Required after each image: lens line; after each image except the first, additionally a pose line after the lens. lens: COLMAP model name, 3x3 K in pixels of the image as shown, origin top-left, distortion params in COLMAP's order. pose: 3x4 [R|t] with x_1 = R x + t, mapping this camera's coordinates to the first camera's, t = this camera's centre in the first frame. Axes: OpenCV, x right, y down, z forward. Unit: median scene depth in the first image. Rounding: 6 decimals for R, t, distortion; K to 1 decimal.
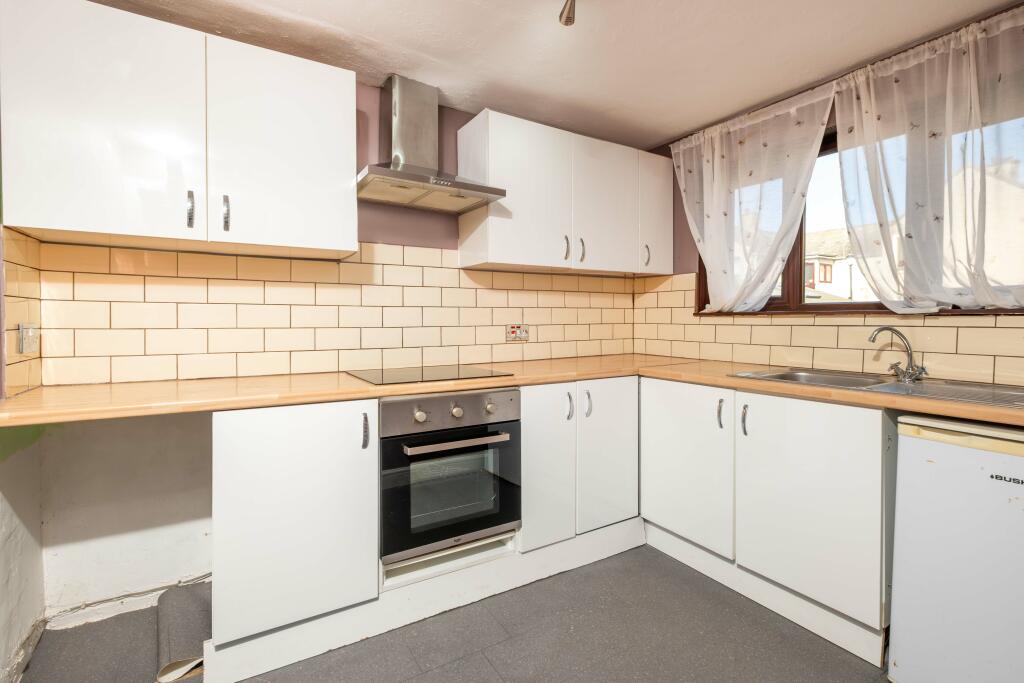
lens RADIAL K [[463.6, 0, 510.2], [0, 463.6, 329.7], [0, 0, 1]] dist [0.000683, 0.000155]
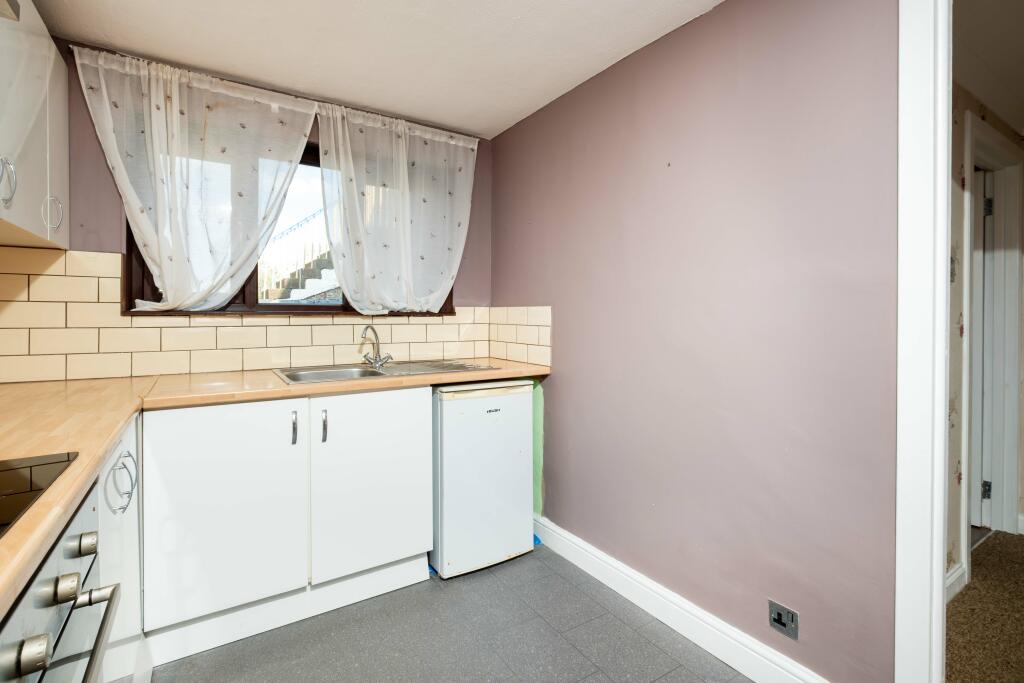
lens RADIAL K [[457.4, 0, 511.3], [0, 457.4, 319.9], [0, 0, 1]] dist [-0.003073, -0.000269]
pose [[-0.004396, -0.004584, 0.999980, -0.358933], [0.026073, 0.999649, 0.004697, -0.013582], [-0.999650, 0.026093, -0.004275, 0.519476]]
